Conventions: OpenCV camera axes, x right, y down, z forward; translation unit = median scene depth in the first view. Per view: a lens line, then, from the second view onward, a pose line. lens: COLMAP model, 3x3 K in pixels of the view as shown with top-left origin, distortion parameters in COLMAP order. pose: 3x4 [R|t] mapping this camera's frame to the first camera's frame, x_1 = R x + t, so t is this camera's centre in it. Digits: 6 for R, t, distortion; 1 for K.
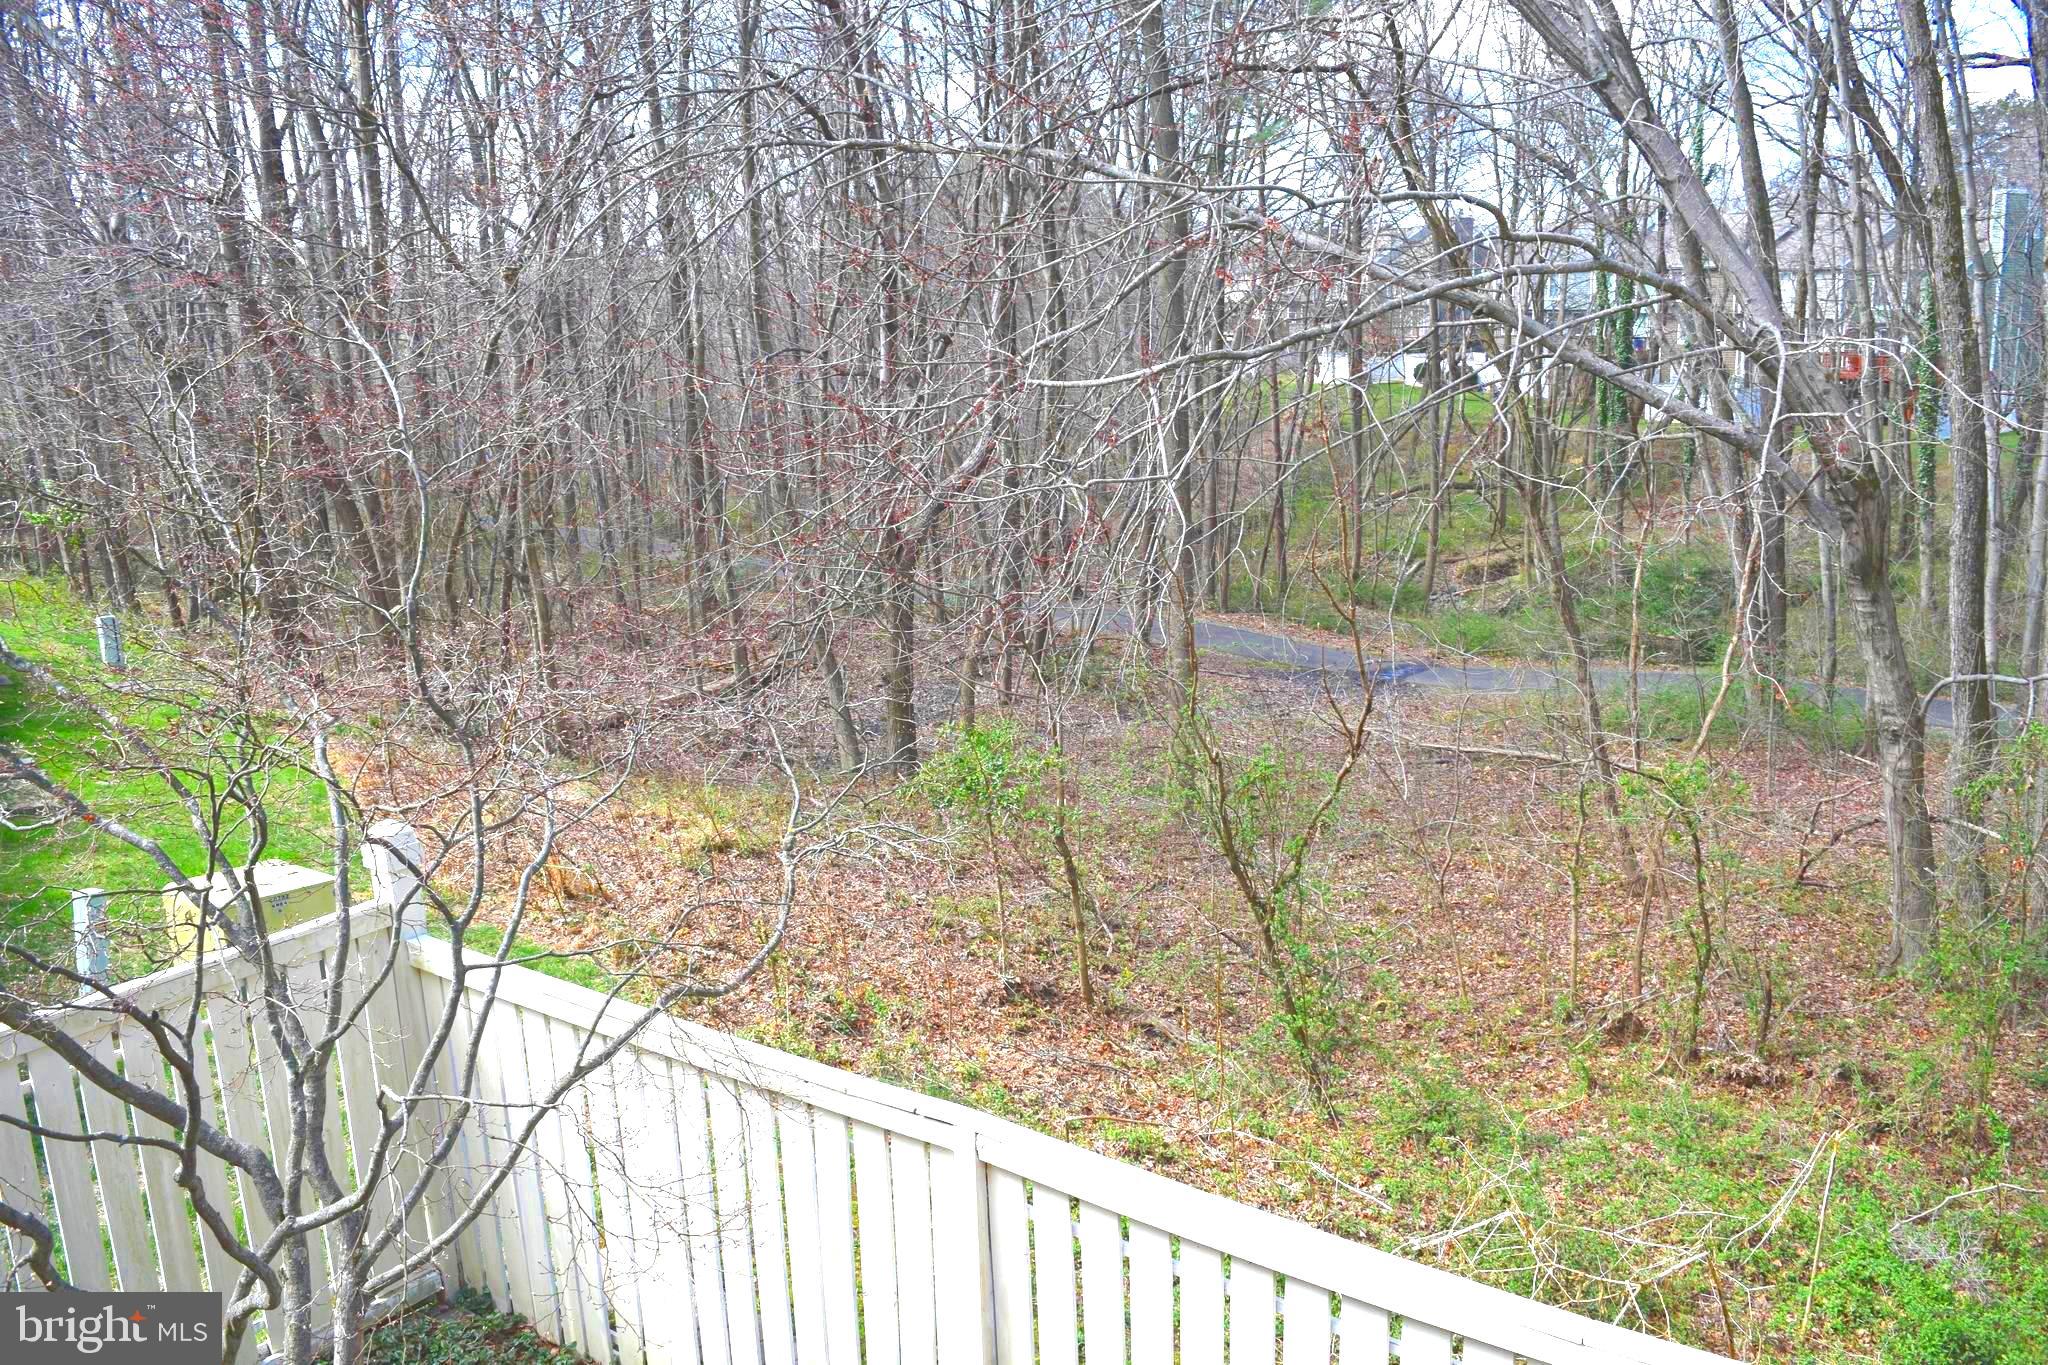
lens RADIAL K [[1590.1, 0, 1020.2], [0, 1590.1, 675.1], [0, 0, 1]] dist [-0.097797, 0.022213]
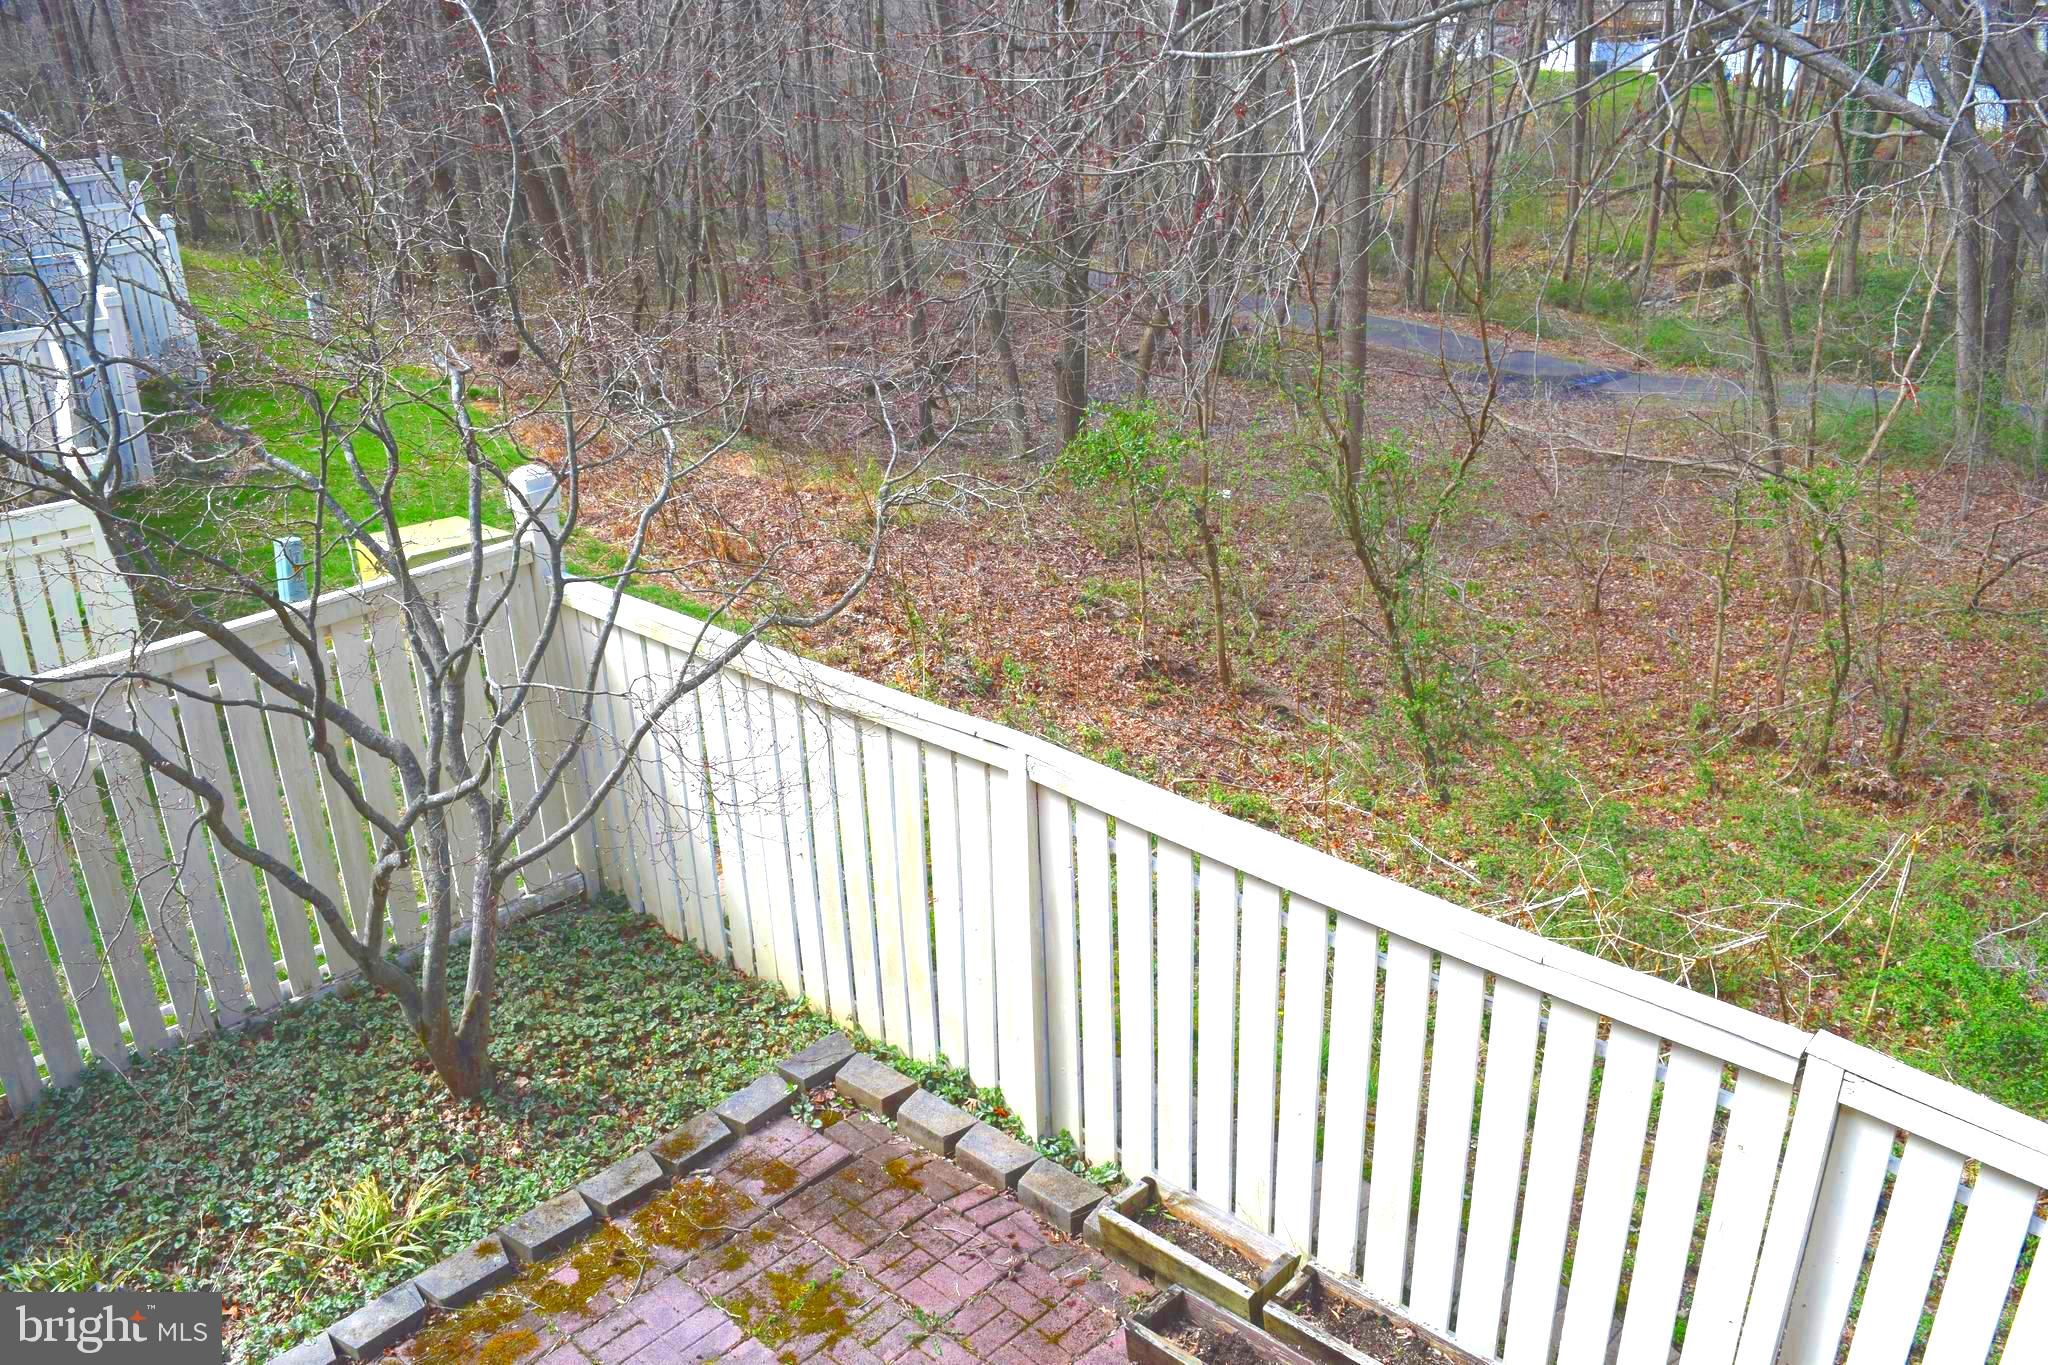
lens RADIAL K [[1590.1, 0, 1018.8], [0, 1590.1, 669.8], [0, 0, 1]] dist [-0.097797, 0.022213]
pose [[0.991610, 0.047200, -0.120341, 0.039364], [-0.024209, 0.982291, 0.185793, 0.011235], [0.126979, -0.181320, 0.975192, -0.026813]]
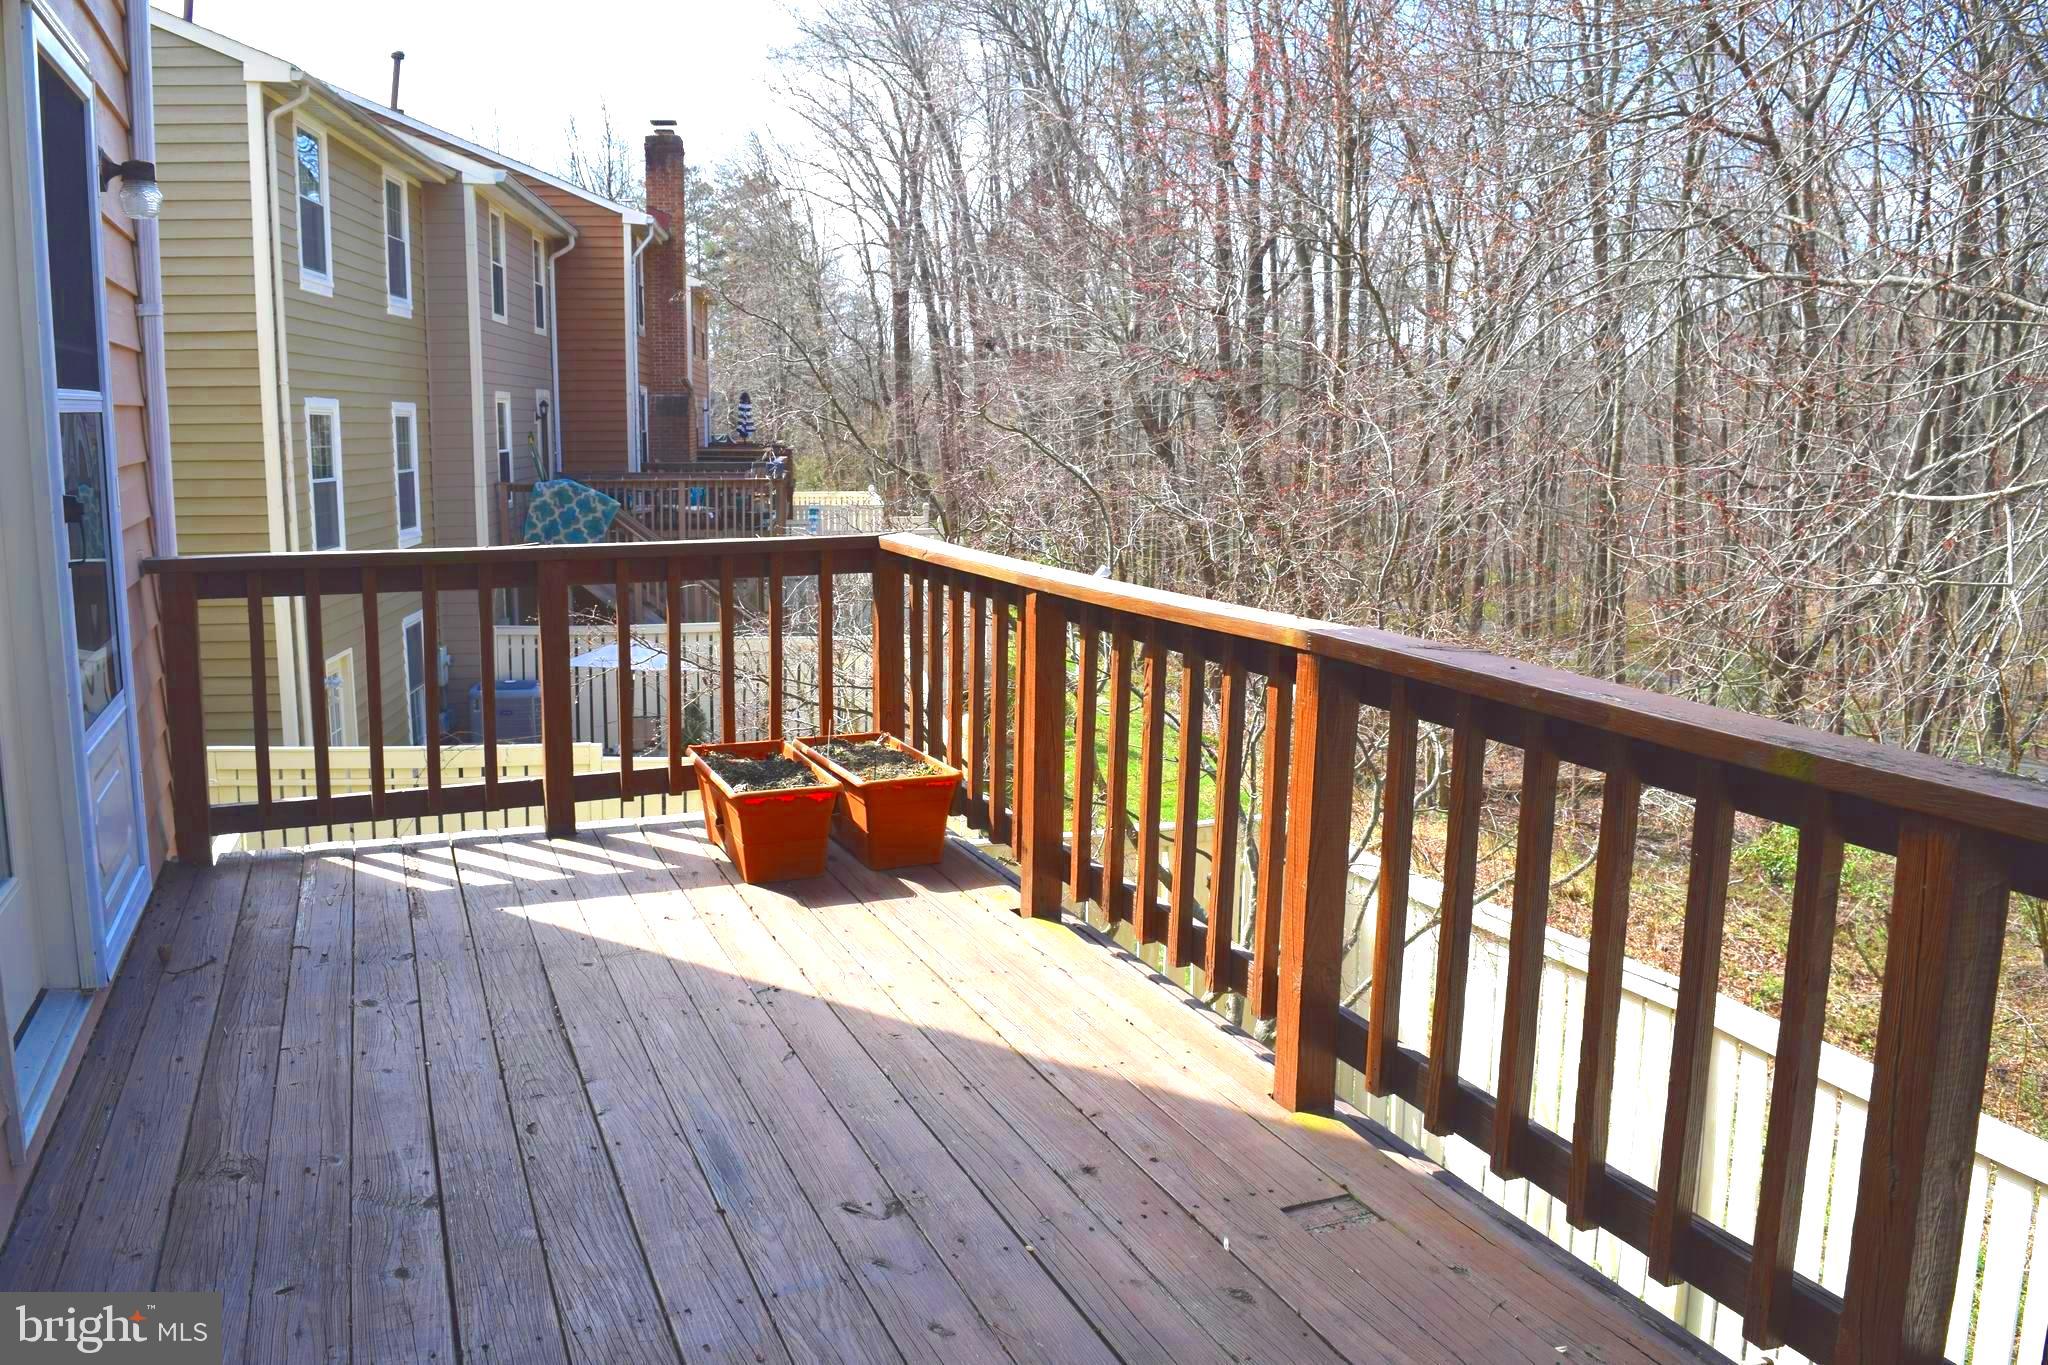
lens RADIAL K [[1590.1, 0, 1006.9], [0, 1590.1, 668.3], [0, 0, 1]] dist [-0.097797, 0.022213]
pose [[0.839843, 0.112040, -0.531140, 0.061282], [-0.148652, 0.988534, -0.026526, 0.052250], [0.522078, 0.101233, 0.846869, -0.213856]]
